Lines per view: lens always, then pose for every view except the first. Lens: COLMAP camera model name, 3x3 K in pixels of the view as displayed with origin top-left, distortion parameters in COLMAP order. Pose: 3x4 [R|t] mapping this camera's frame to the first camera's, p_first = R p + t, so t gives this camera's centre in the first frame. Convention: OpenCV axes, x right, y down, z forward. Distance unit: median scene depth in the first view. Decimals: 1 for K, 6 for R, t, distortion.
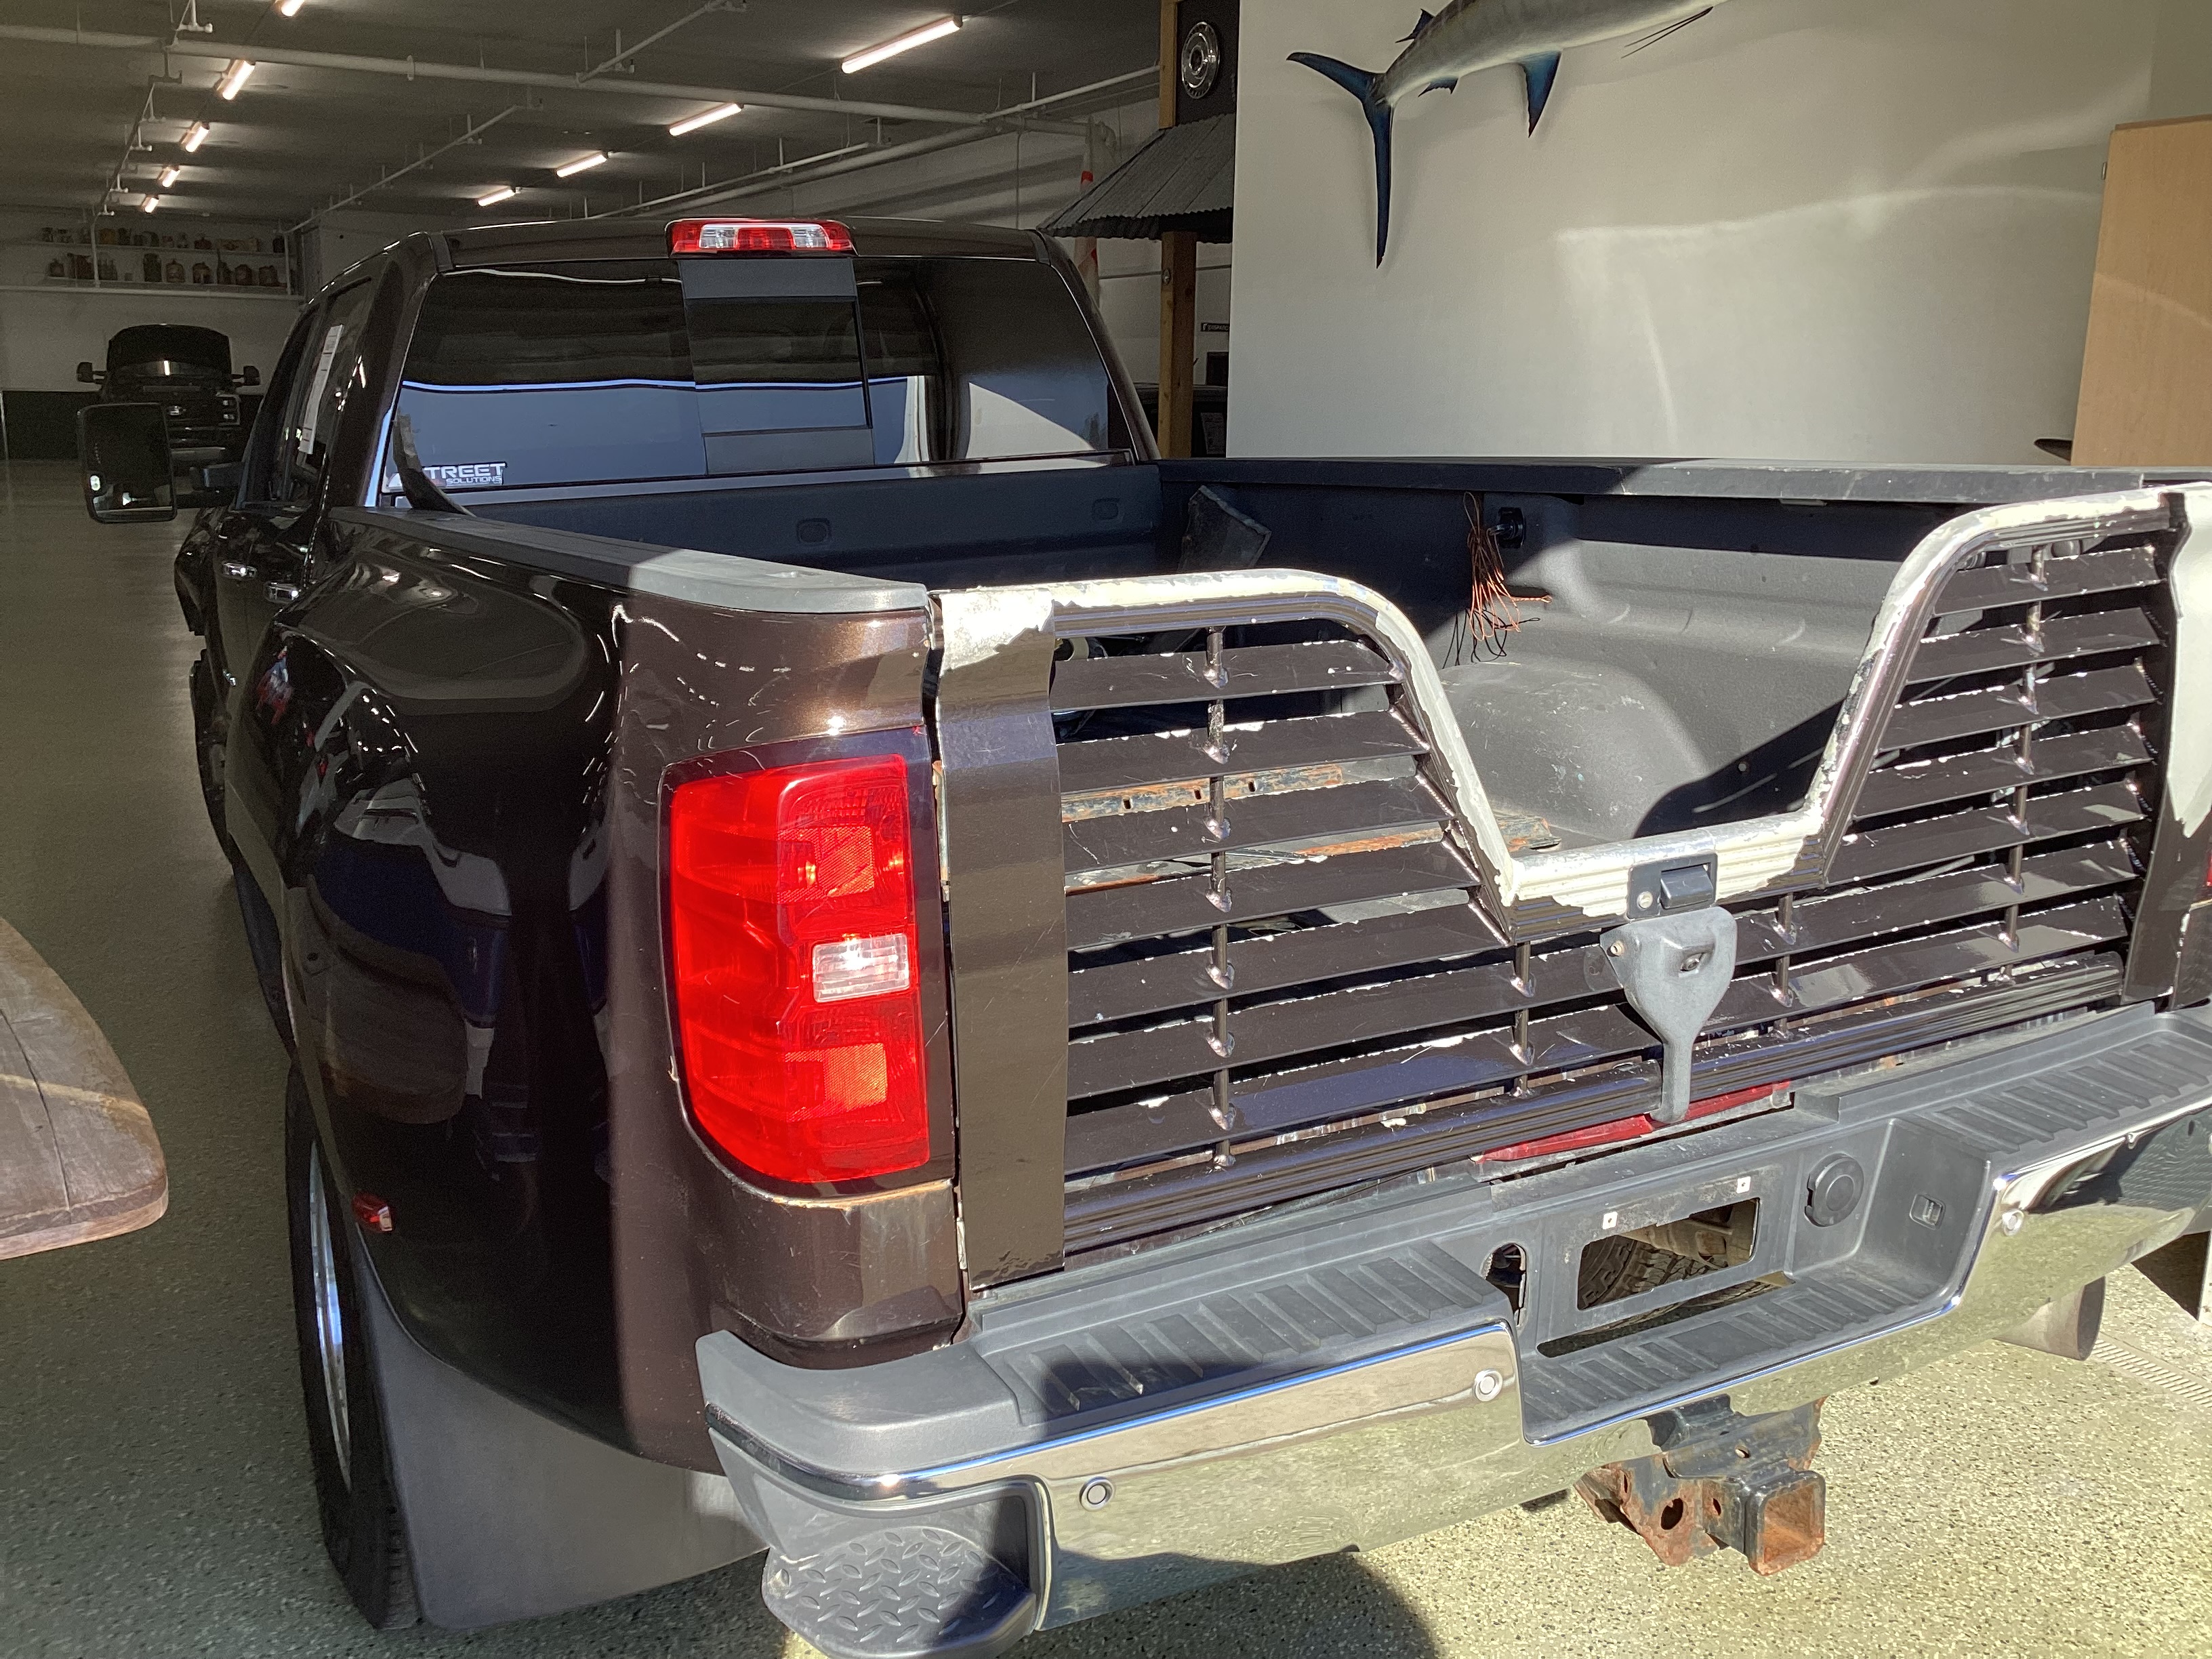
lens RADIAL K [[1980.3, 0, 1106.0], [0, 1980.3, 829.5], [0, 0, 1]] dist [0.100056, -0.158393]
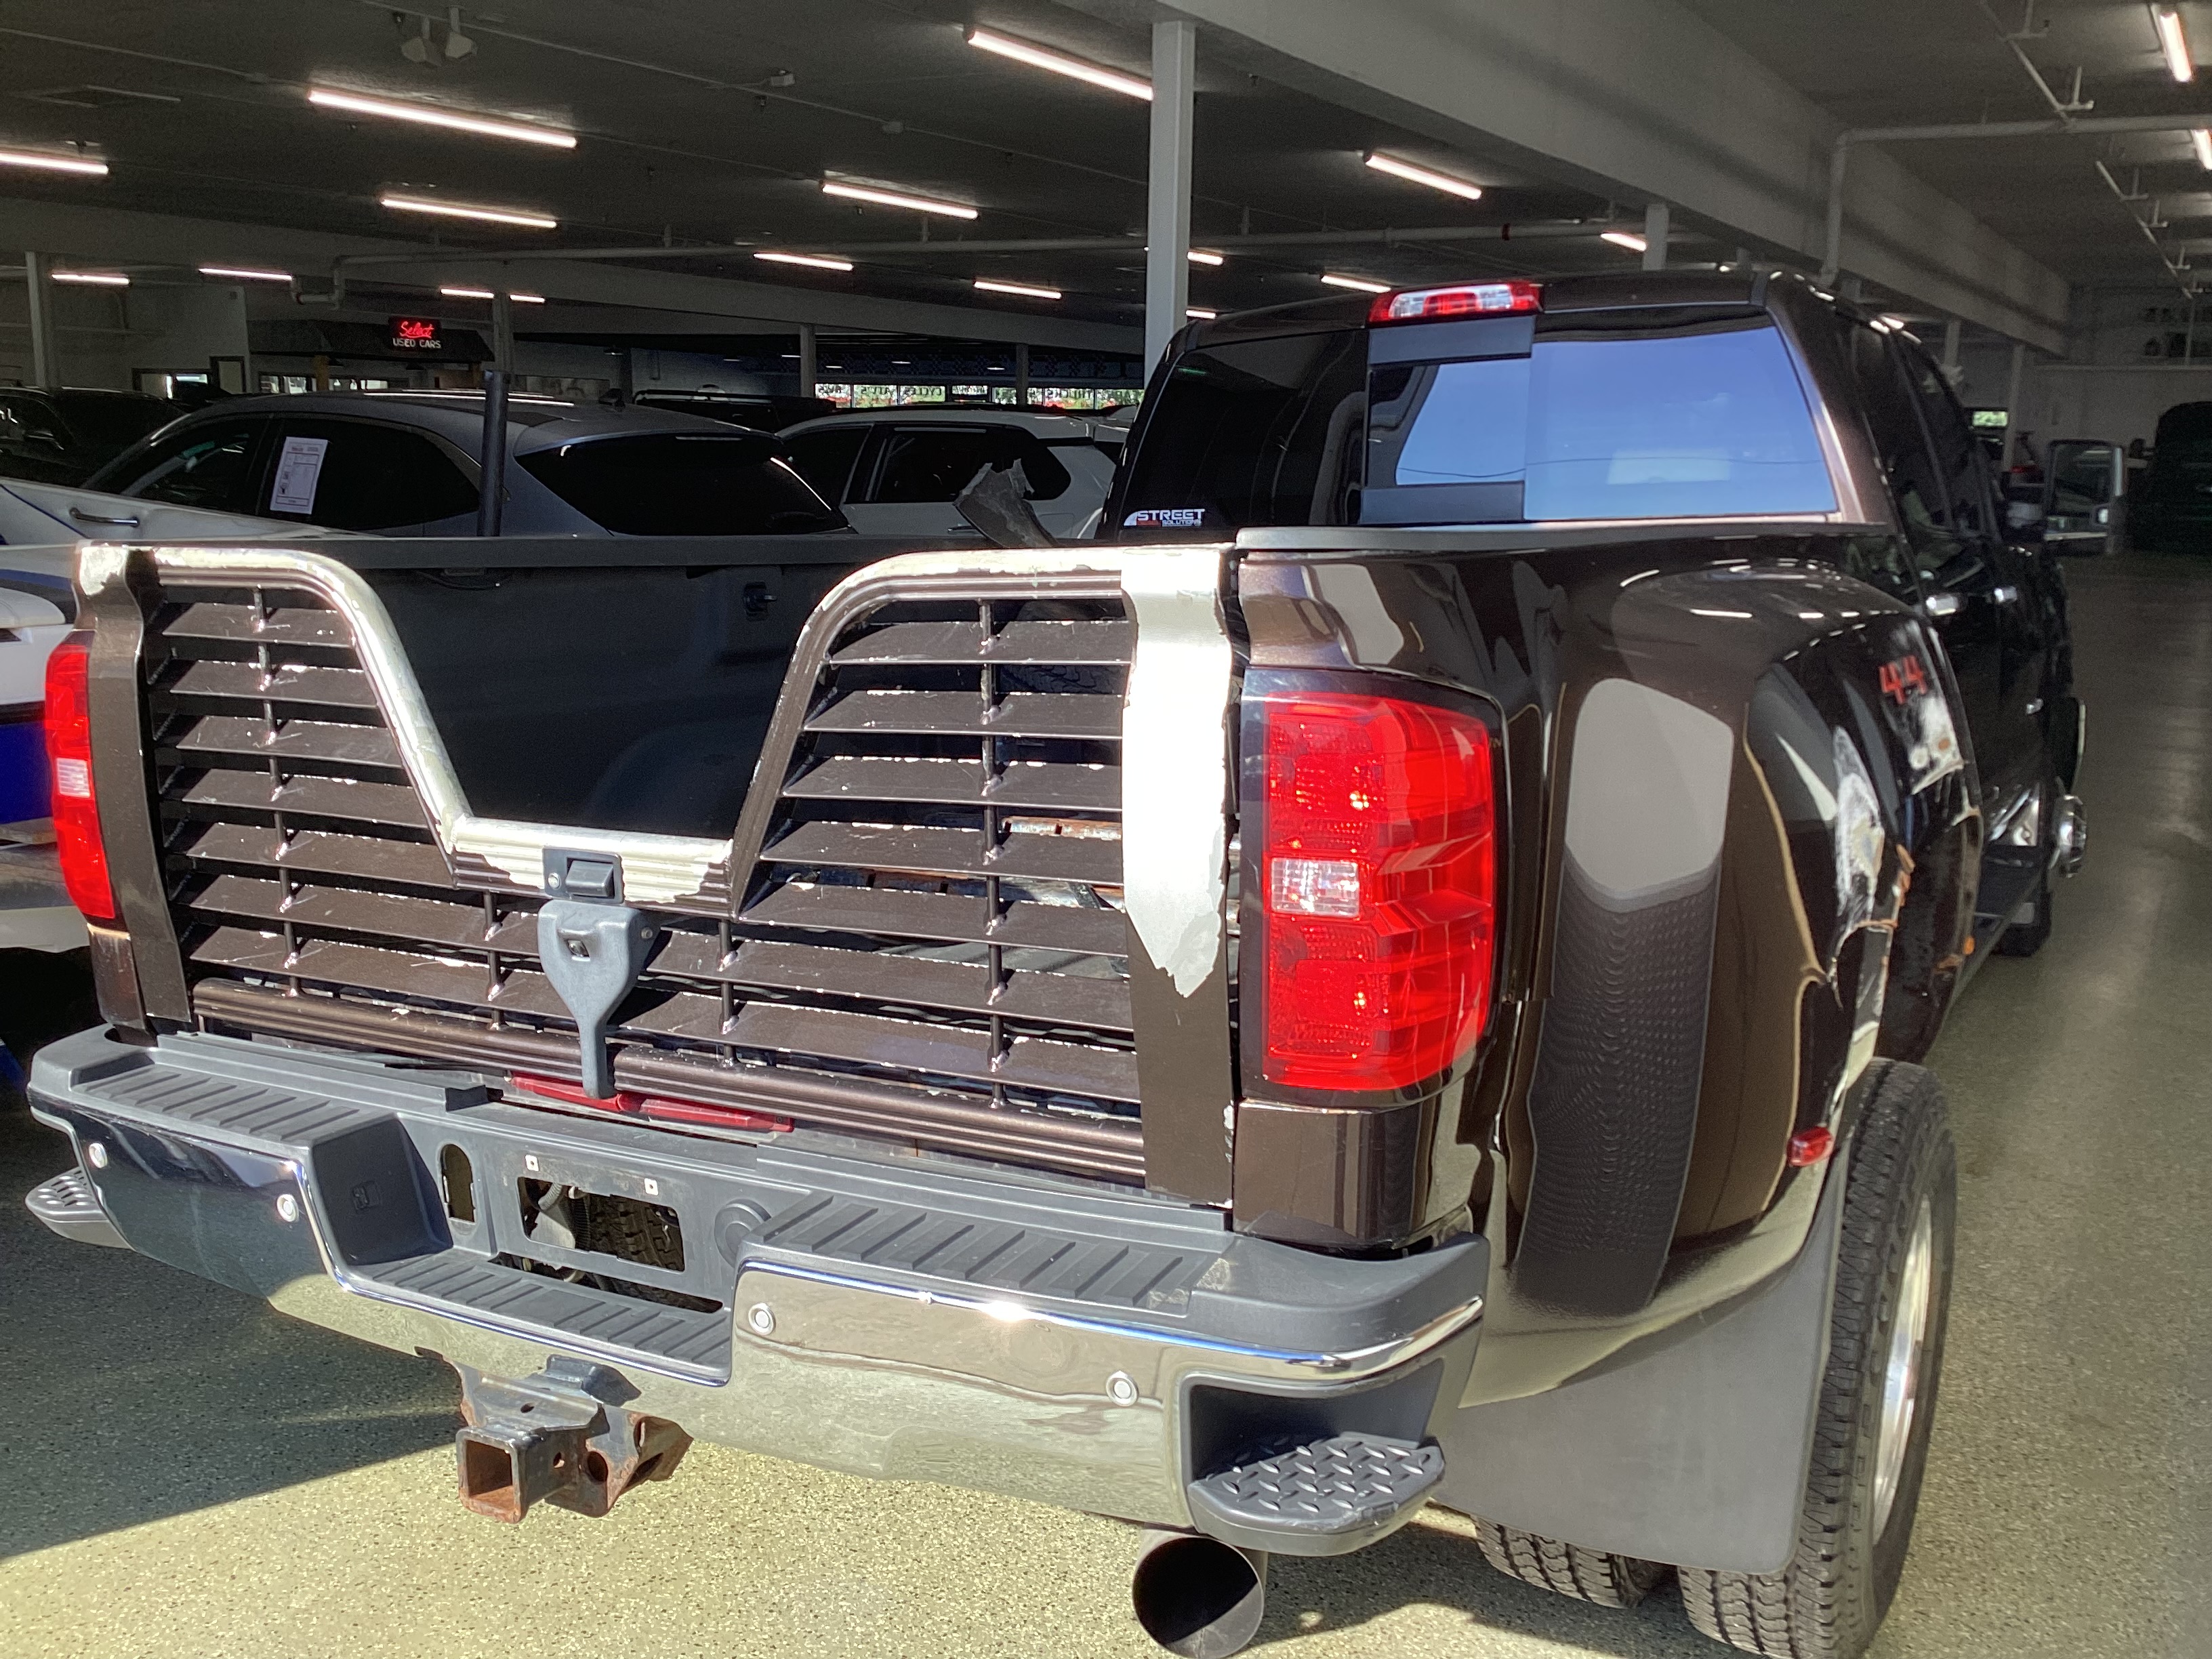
lens RADIAL K [[1992.8, 0, 1106.0], [0, 1992.8, 829.5], [0, 0, 1]] dist [0.021901, 0.005037]
pose [[0.548916, 0.158287, -0.820754, 1.286292], [-0.189069, 0.979970, 0.062545, -0.114355], [0.814214, 0.120847, 0.567848, 0.592845]]
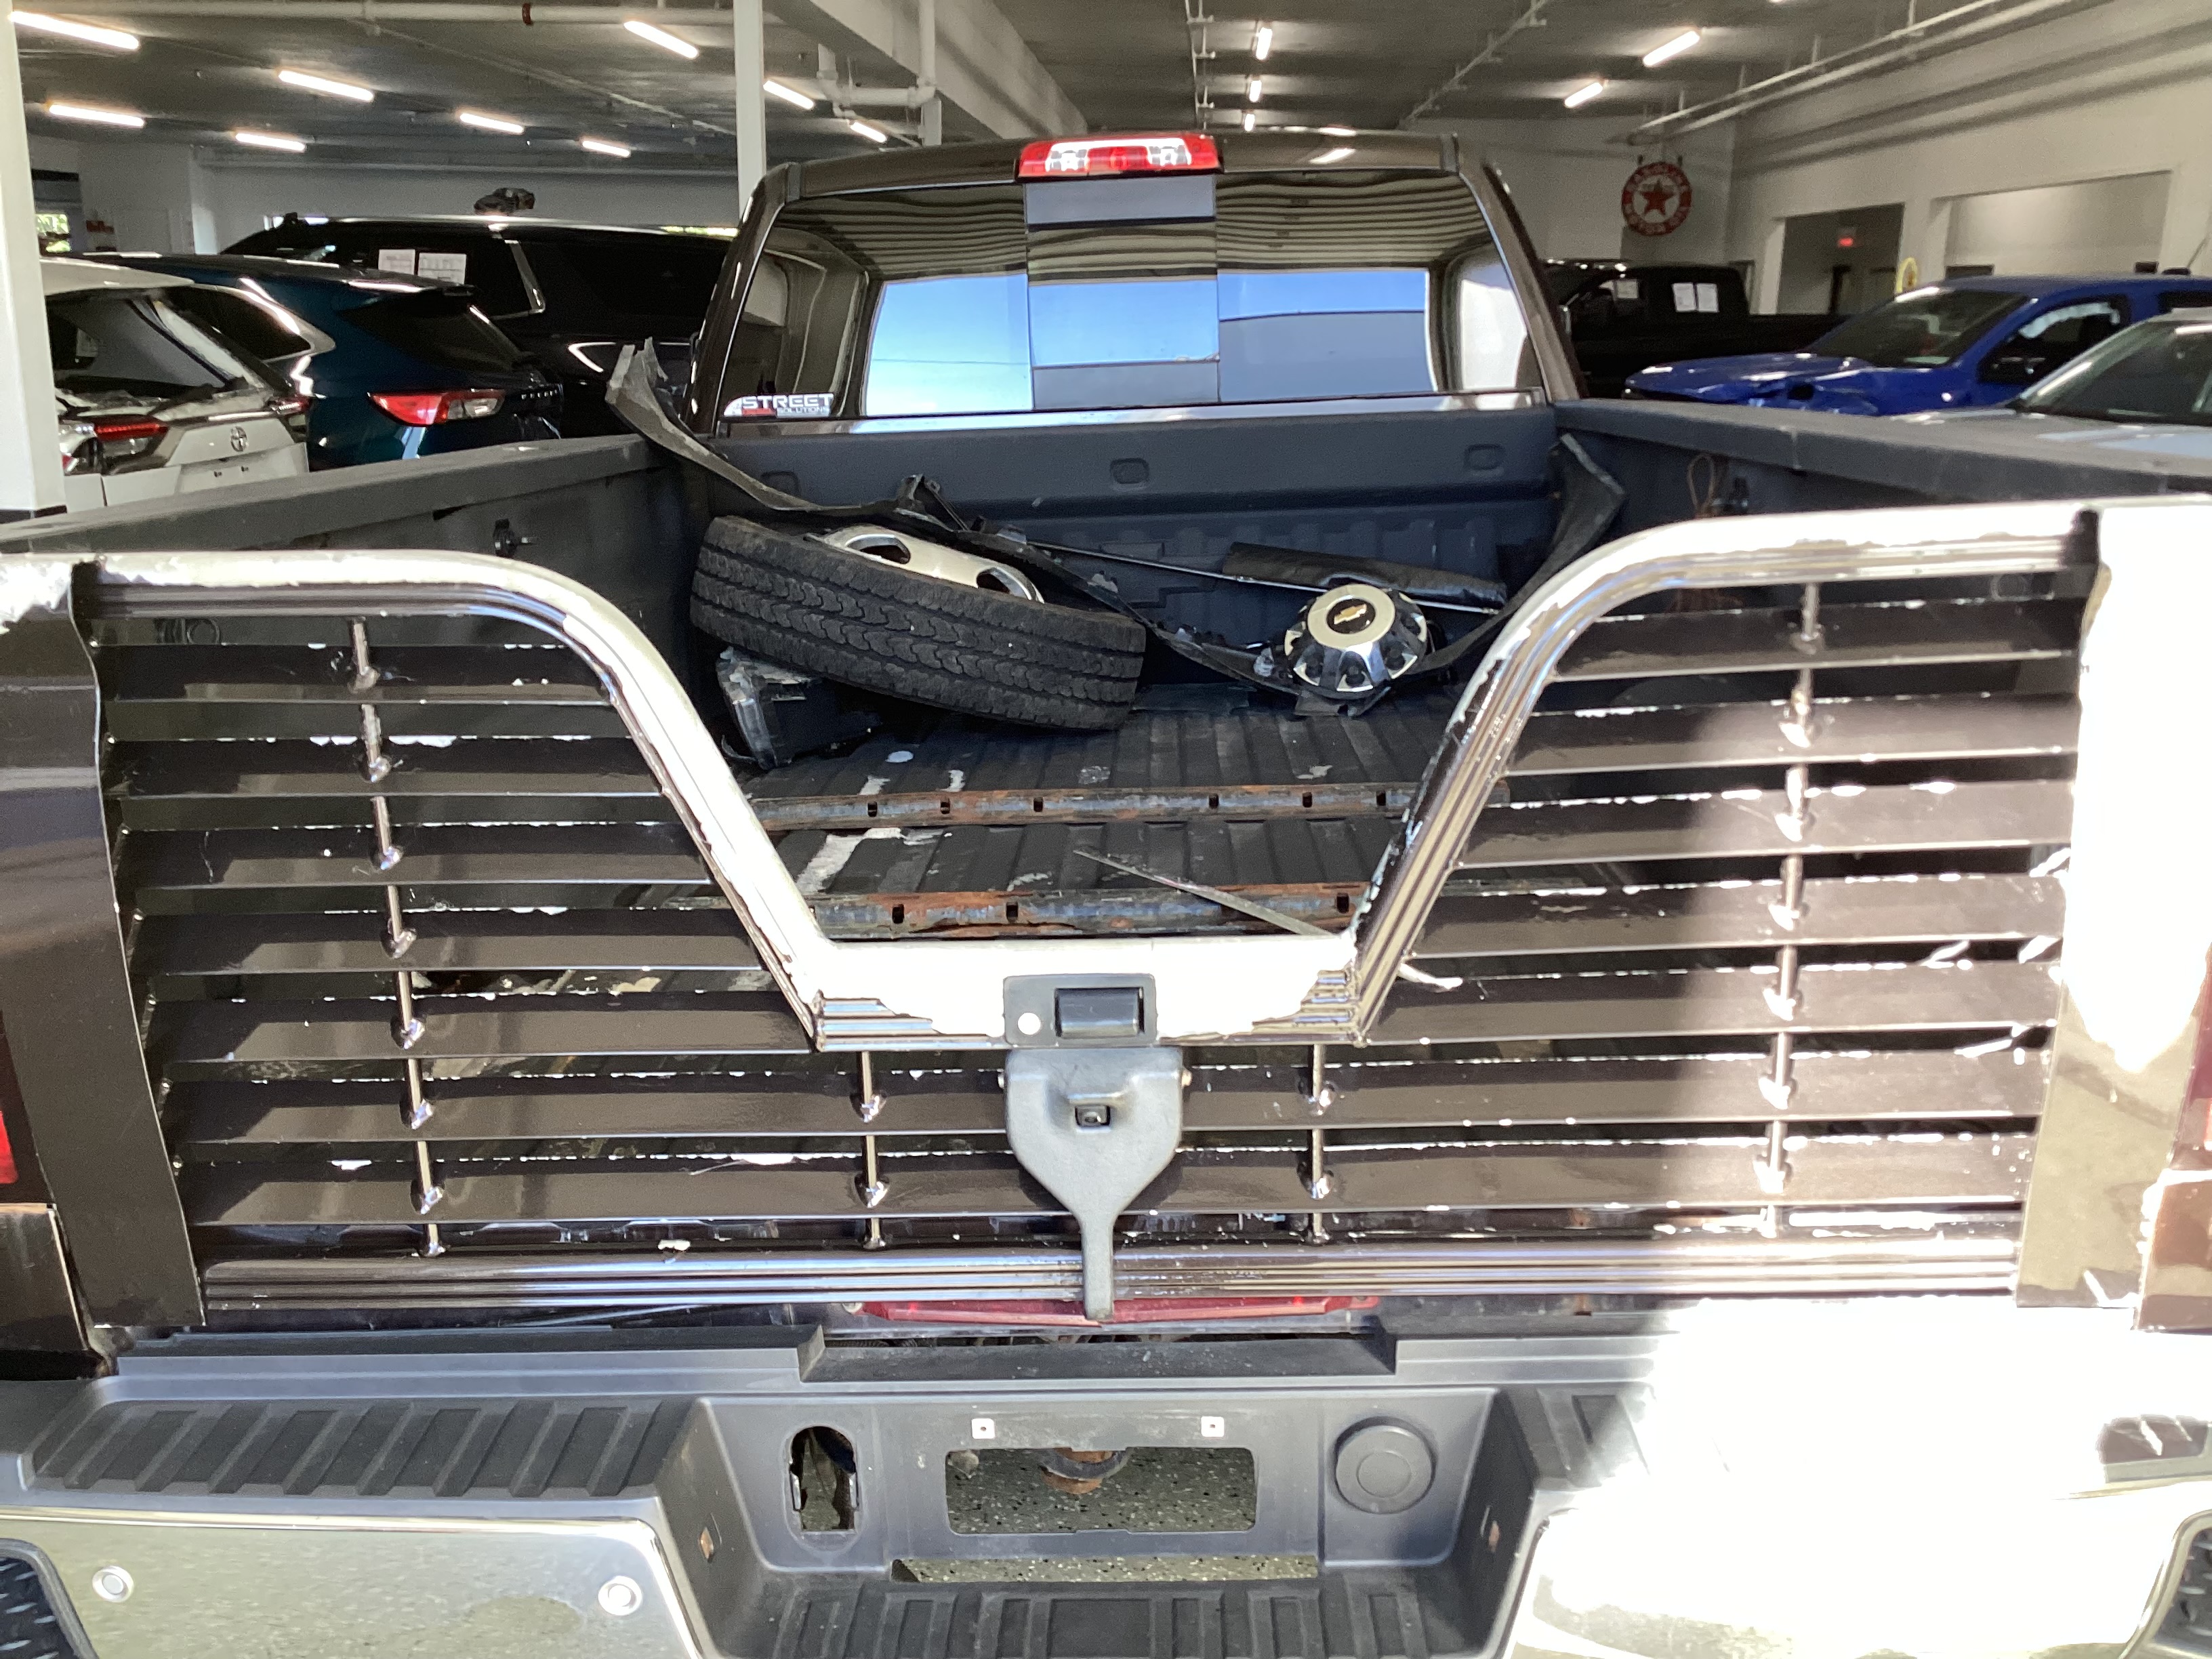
lens RADIAL K [[1980.3, 0, 1106.0], [0, 1980.3, 829.5], [0, 0, 1]] dist [0.100056, -0.158393]
pose [[0.876444, 0.124299, -0.465183, 0.608568], [-0.107005, 0.992227, 0.063521, -0.084307], [0.469462, -0.005895, 0.882933, 0.339692]]
